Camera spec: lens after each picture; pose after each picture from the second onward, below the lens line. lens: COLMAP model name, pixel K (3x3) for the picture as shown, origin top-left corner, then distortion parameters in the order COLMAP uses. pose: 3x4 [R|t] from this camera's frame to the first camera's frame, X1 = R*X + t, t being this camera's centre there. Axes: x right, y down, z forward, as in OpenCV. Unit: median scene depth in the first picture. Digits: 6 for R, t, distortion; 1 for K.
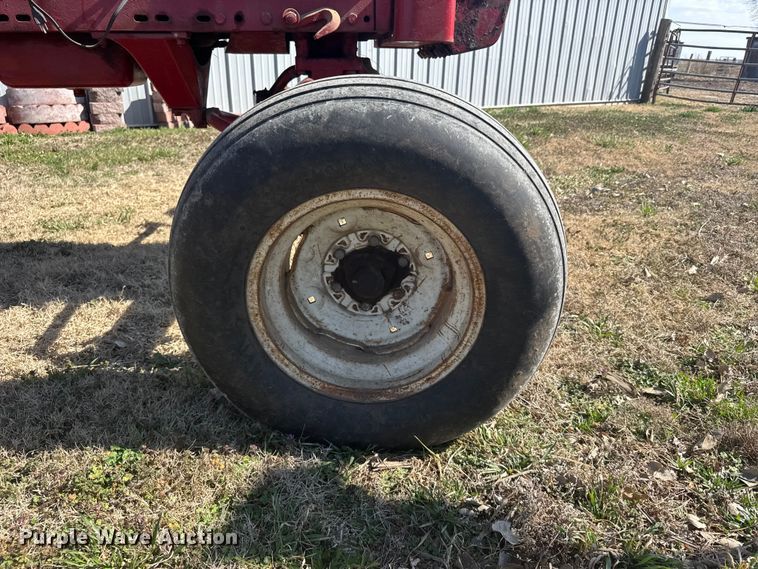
lens RADIAL K [[528.7, 0, 382.6], [0, 528.7, 282.8], [0, 0, 1]] dist [0.069222, -0.080605]
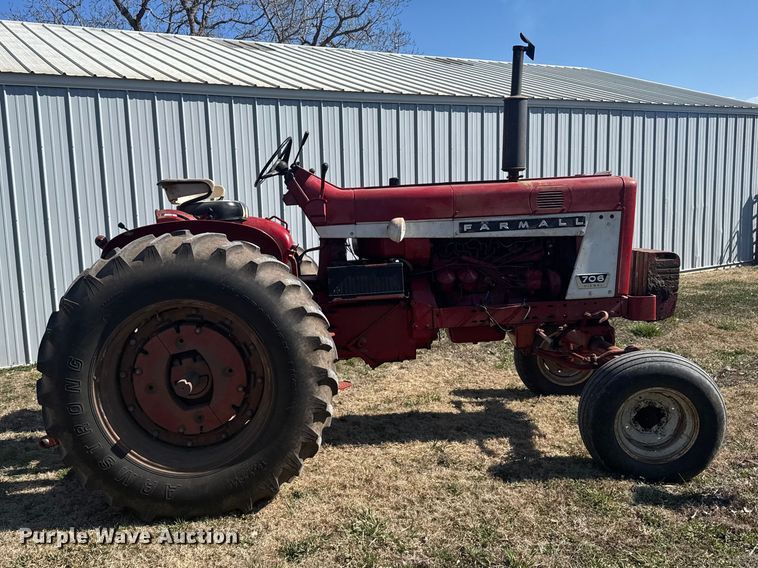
lens RADIAL K [[715.8, 0, 353.0], [0, 715.8, 280.6], [0, 0, 1]] dist [0.131183, -0.249939]
pose [[0.995627, -0.041583, -0.083650, -1.124265], [0.017174, 0.961679, -0.273641, 0.288693], [0.091823, 0.271008, 0.958187, -2.724605]]
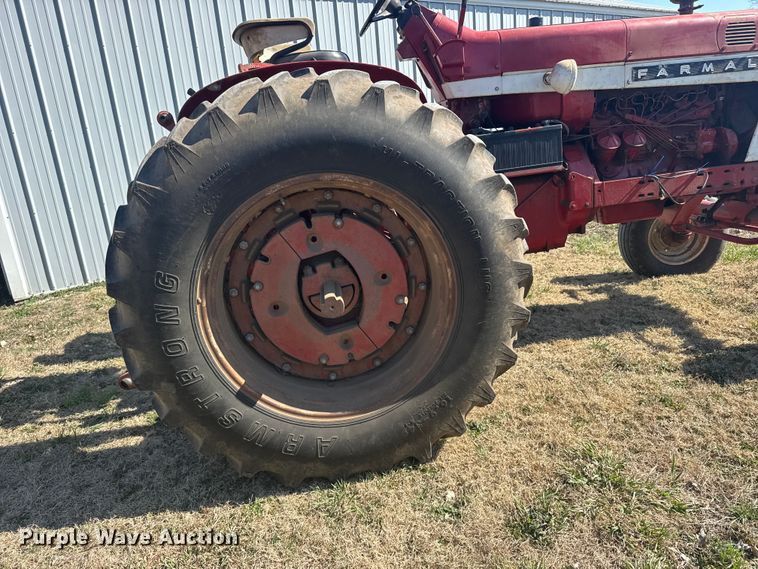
lens RADIAL K [[528.7, 0, 382.6], [0, 528.7, 282.8], [0, 0, 1]] dist [0.069222, -0.080605]
pose [[0.994653, -0.103269, -0.000108, -1.991610], [0.102535, 0.987707, -0.117989, -0.002306], [0.012291, 0.117347, 0.993015, -1.218135]]
